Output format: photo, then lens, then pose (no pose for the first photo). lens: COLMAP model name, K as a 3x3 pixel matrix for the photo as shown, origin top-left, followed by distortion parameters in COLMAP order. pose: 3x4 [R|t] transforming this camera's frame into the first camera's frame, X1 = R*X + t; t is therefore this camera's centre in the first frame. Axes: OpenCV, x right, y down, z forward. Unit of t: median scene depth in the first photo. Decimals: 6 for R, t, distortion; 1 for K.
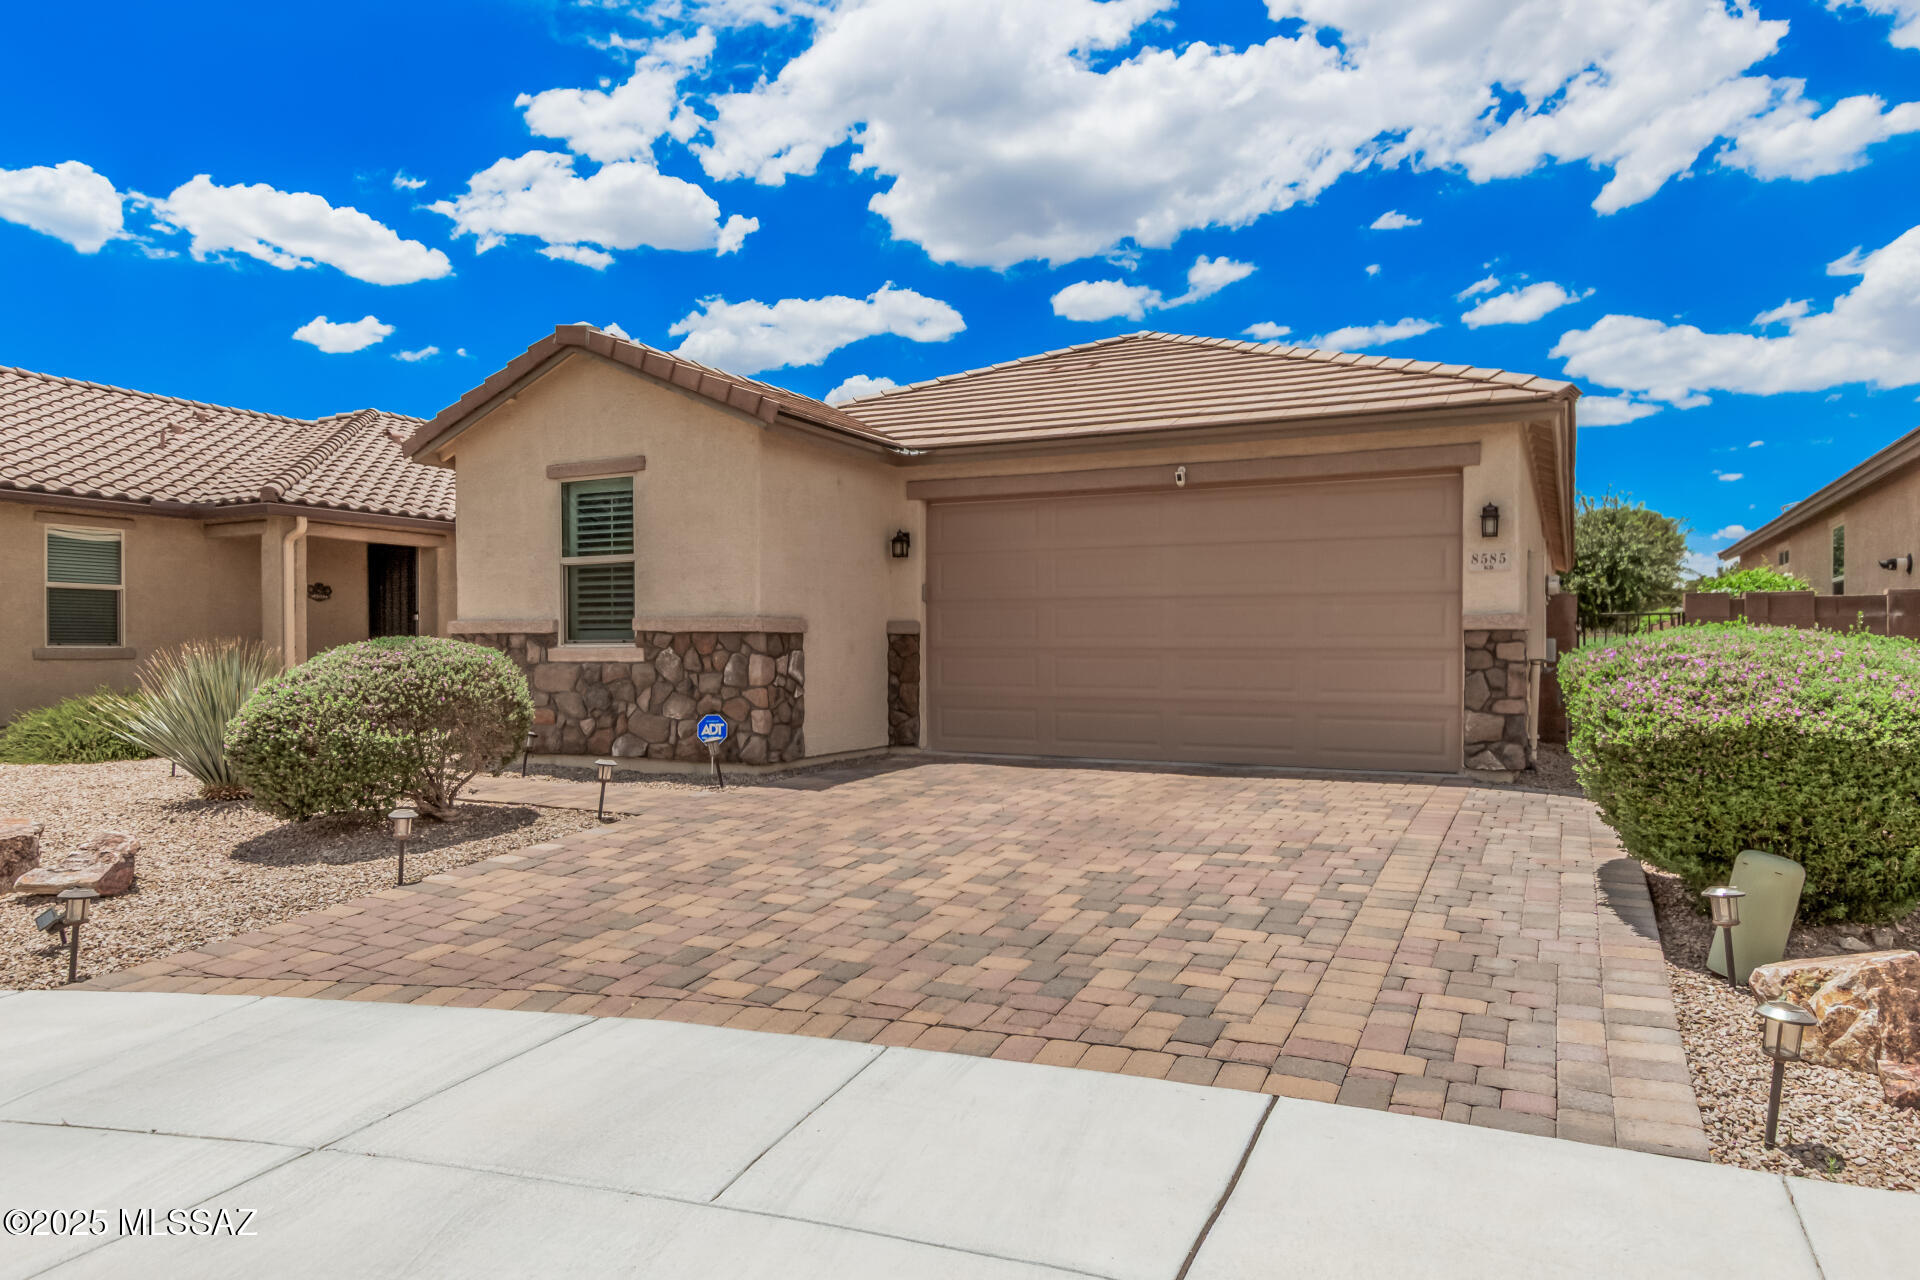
lens RADIAL K [[1298.4, 0, 972.9], [0, 1298.4, 642.7], [0, 0, 1]] dist [0.017454, -0.009813]
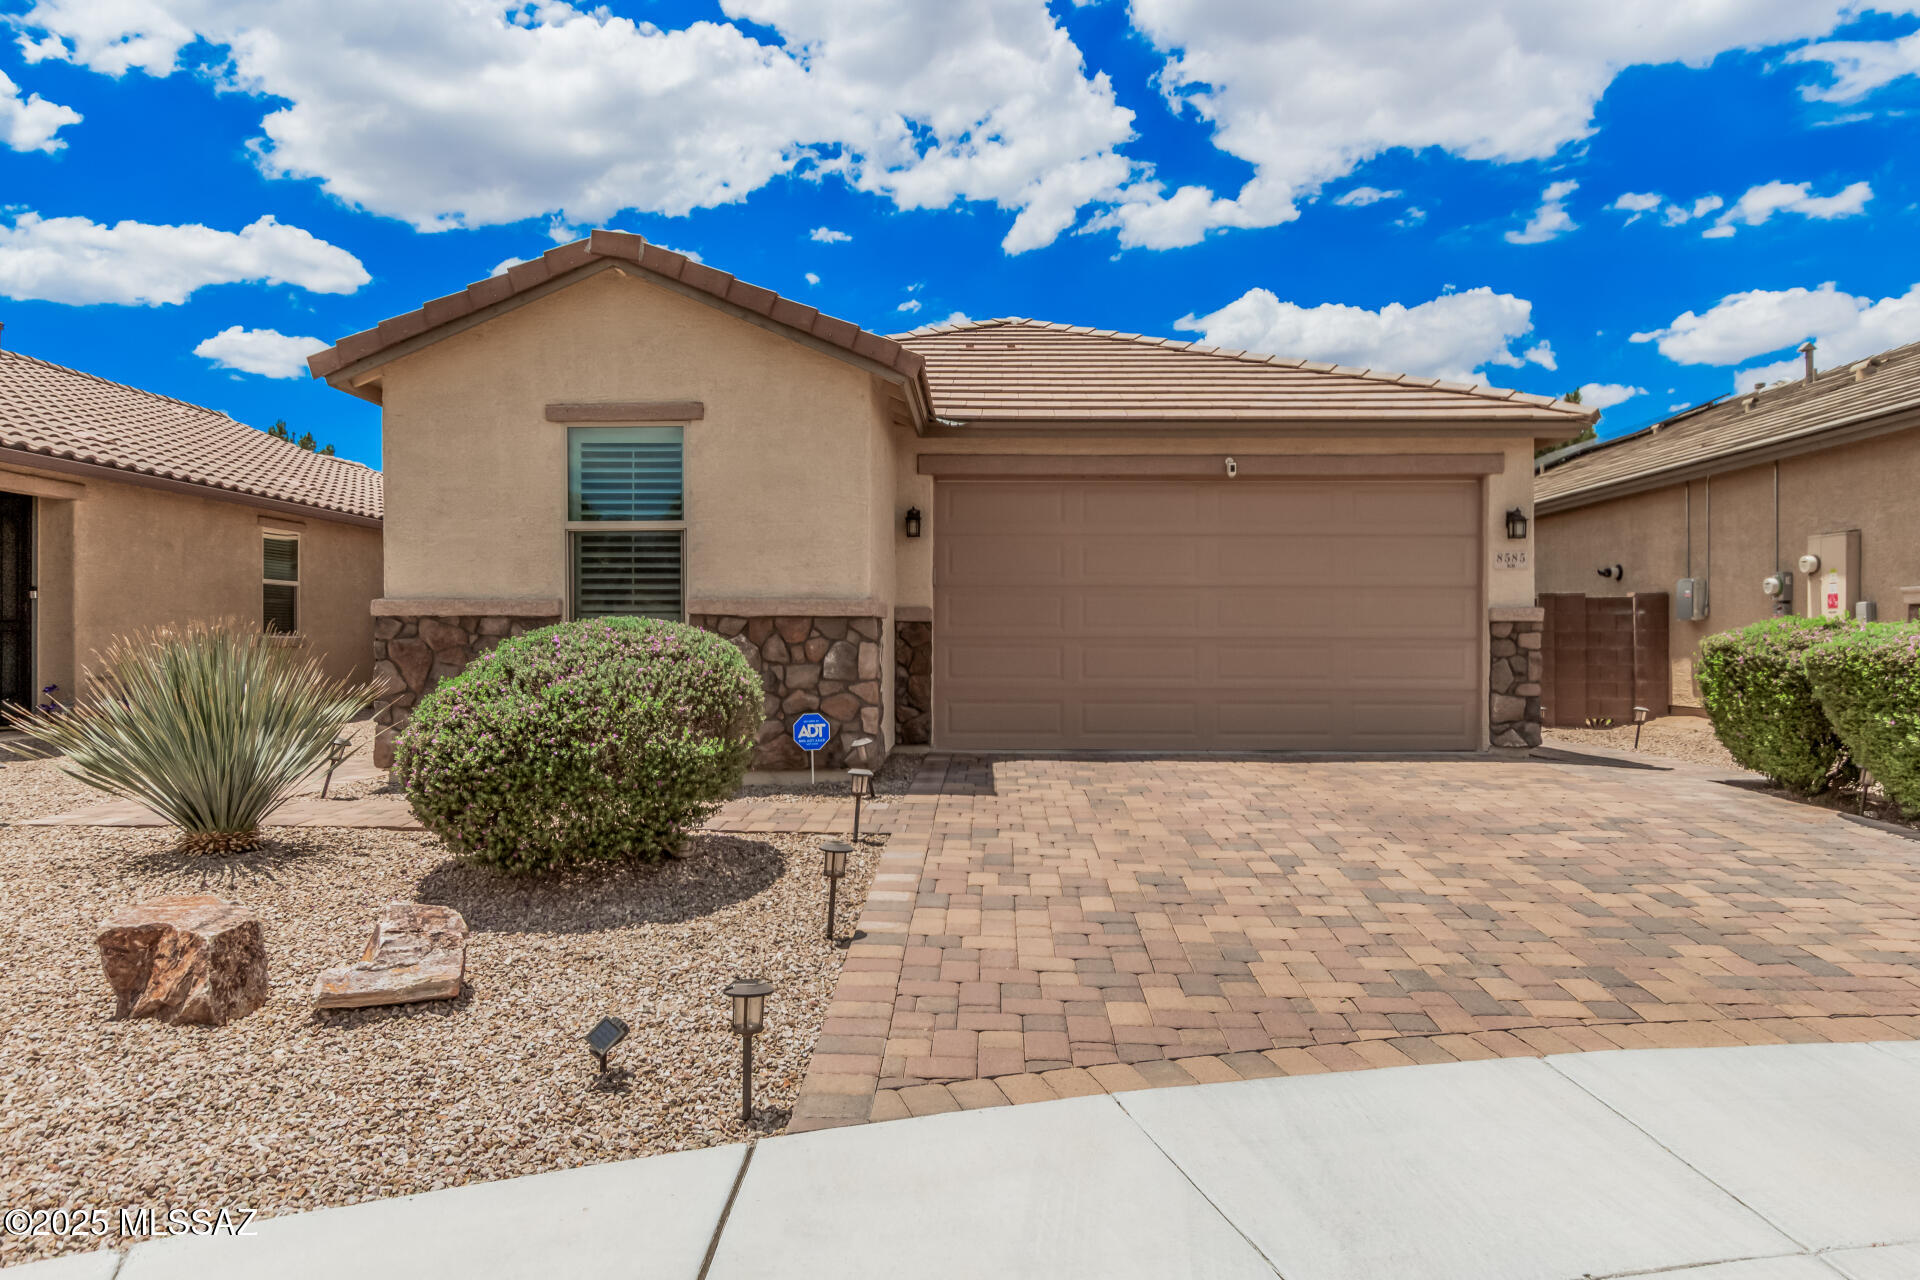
lens RADIAL K [[1298.4, 0, 970.8], [0, 1298.4, 642.8], [0, 0, 1]] dist [0.017454, -0.009813]
pose [[0.895367, 0.001422, 0.445327, -0.439523], [-0.003338, 0.999988, 0.003517, 0.005084], [-0.445317, -0.004635, 0.895361, 0.172419]]
